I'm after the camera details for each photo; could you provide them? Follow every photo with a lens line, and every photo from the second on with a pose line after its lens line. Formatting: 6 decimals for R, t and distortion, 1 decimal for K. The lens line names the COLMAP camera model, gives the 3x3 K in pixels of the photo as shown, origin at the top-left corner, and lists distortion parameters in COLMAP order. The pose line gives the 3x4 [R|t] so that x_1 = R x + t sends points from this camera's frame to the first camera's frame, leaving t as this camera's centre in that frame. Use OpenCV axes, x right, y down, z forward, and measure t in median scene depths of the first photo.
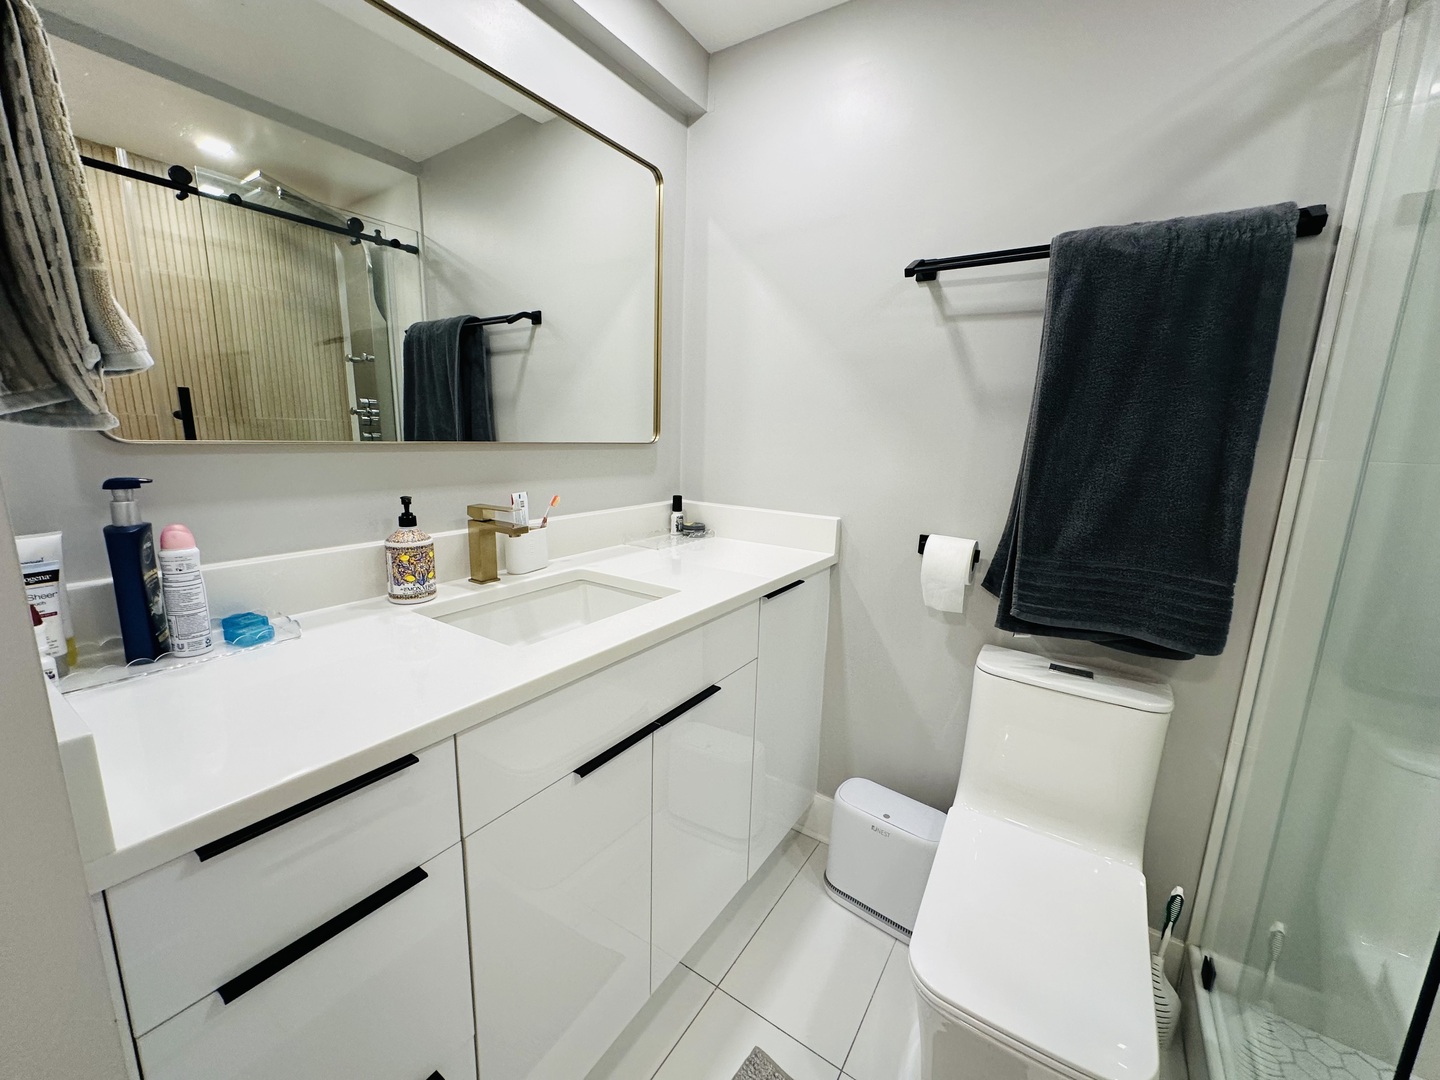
lens RADIAL K [[580.0, 0, 720.0], [0, 580.0, 540.0], [0, 0, 1]] dist [-0.000895, 0.000243]
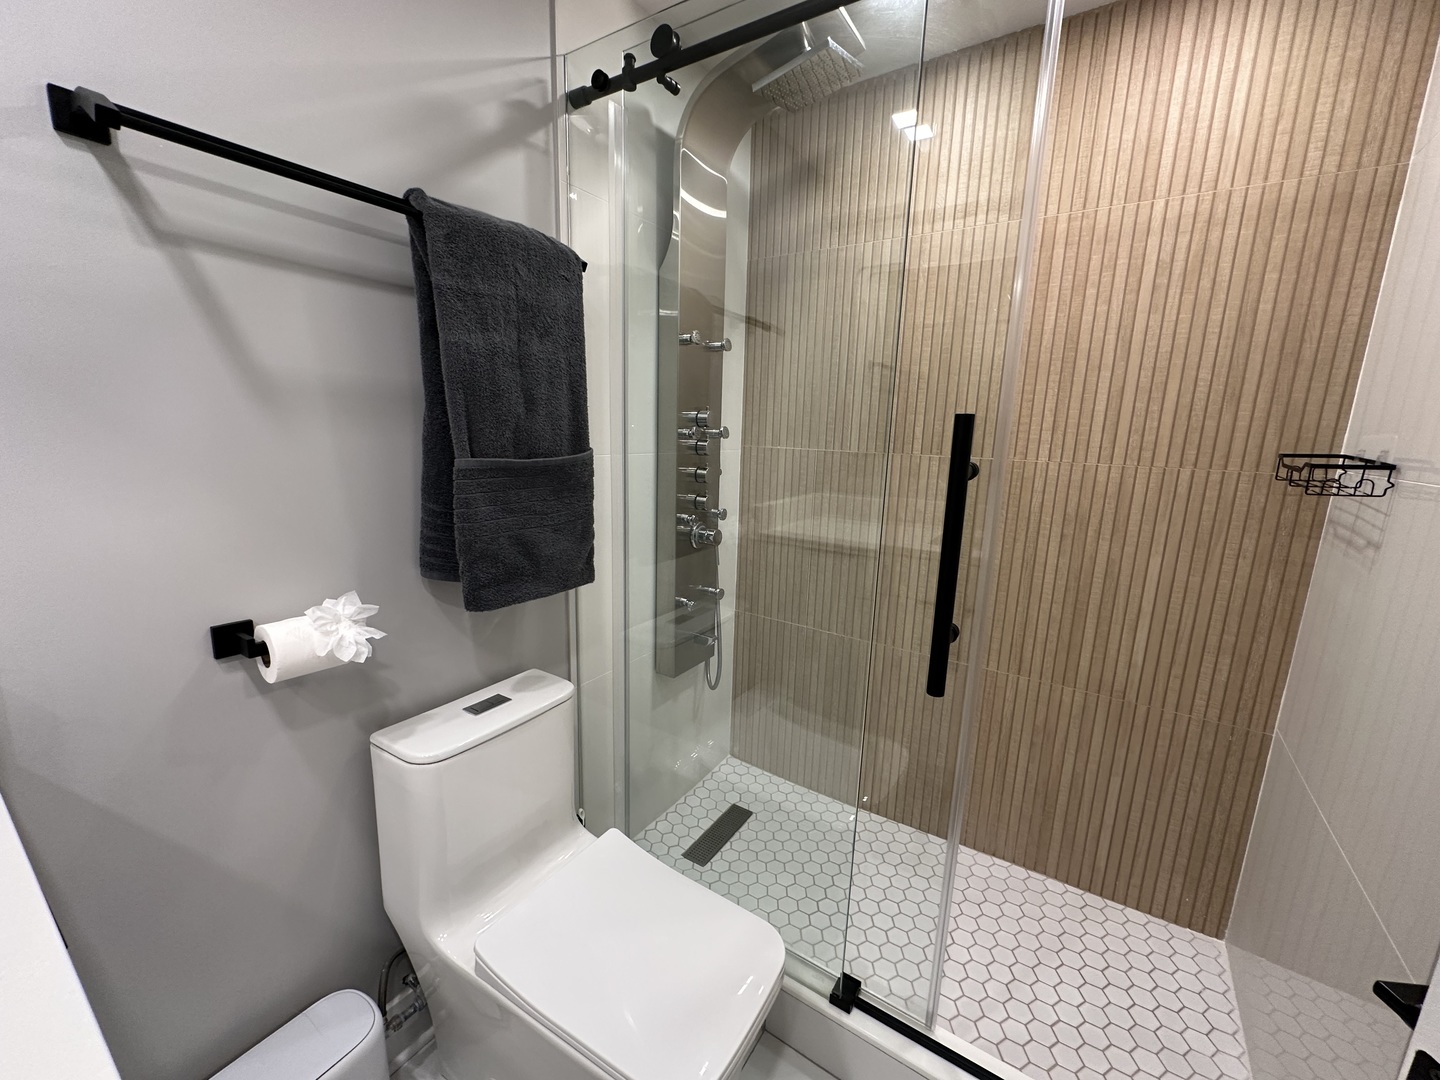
lens RADIAL K [[580.0, 0, 720.0], [0, 580.0, 540.0], [0, 0, 1]] dist [-0.000895, 0.000243]
pose [[-0.003050, -0.222672, 0.974889, -0.227862], [0.153162, 0.963286, 0.220501, -0.173376], [-0.988196, 0.149988, 0.031167, 0.592333]]
